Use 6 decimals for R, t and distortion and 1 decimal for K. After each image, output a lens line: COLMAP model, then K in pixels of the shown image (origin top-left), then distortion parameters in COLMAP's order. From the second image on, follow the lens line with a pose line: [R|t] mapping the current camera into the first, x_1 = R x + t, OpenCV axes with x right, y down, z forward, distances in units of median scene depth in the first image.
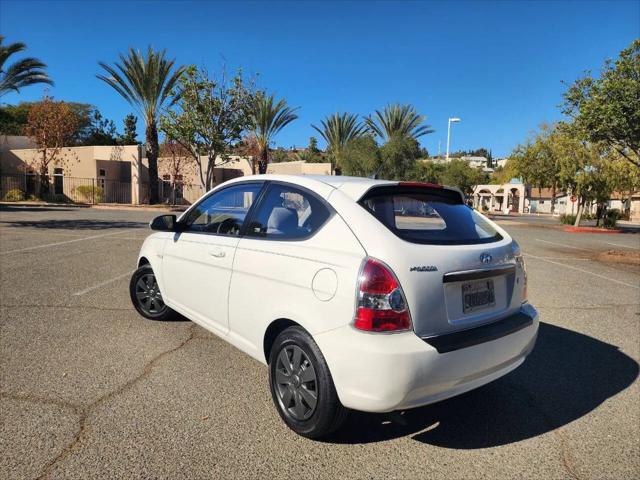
lens RADIAL K [[427.1, 0, 320.5], [0, 427.1, 242.0], [0, 0, 1]] dist [0.070858, -0.066720]
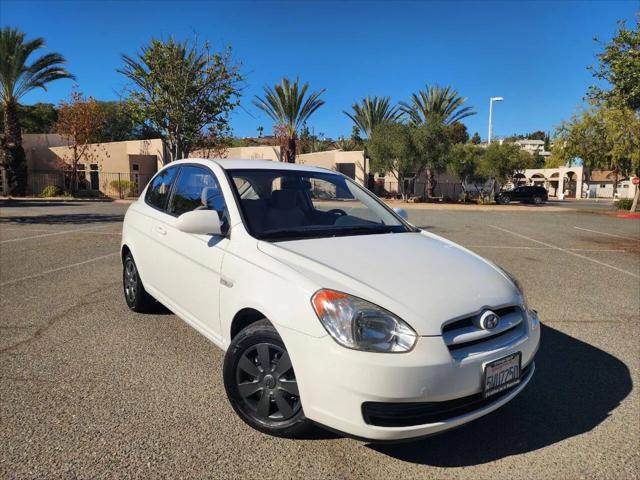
lens RADIAL K [[427.1, 0, 326.4], [0, 427.1, 239.0], [0, 0, 1]] dist [0.070858, -0.066720]
pose [[0.994763, -0.012256, -0.101474, 0.045578], [0.013783, 0.999802, 0.014366, -0.000797], [0.101278, -0.015689, 0.994734, 0.039547]]
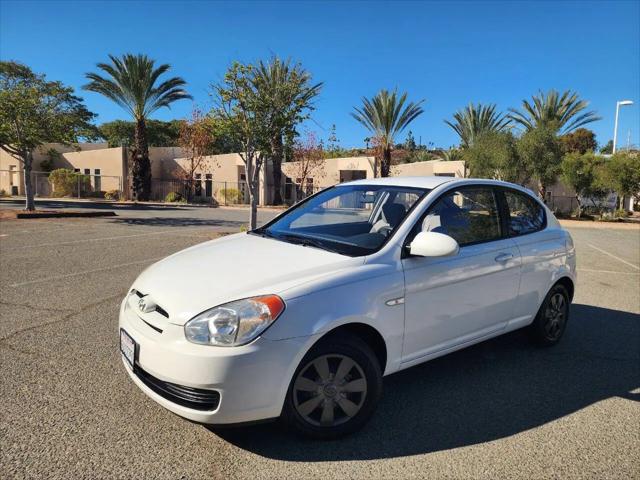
lens RADIAL K [[427.1, 0, 327.1], [0, 427.1, 240.7], [0, 0, 1]] dist [0.070858, -0.066720]
pose [[0.942018, 0.029232, -0.334287, 0.076923], [-0.032079, 0.999481, -0.003000, -0.001066], [0.334026, 0.013550, 0.942466, 0.044825]]
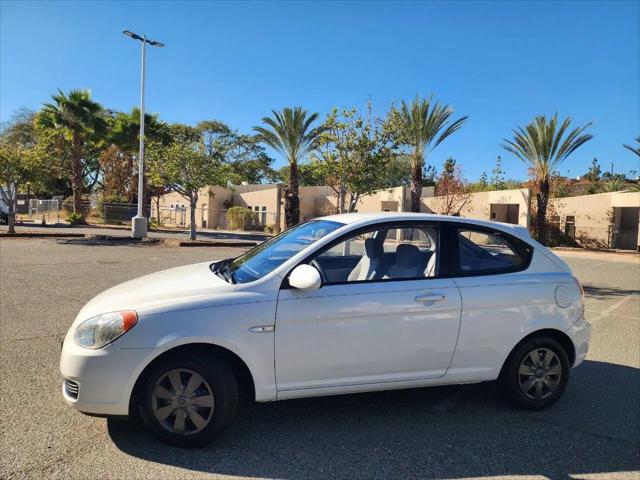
lens RADIAL K [[427.1, 0, 321.0], [0, 427.1, 239.4], [0, 0, 1]] dist [0.070858, -0.066720]
pose [[0.746242, 0.019844, -0.665379, 0.125697], [-0.083465, 0.994457, -0.063950, -0.003421], [0.660421, 0.103258, 0.743762, 0.066385]]
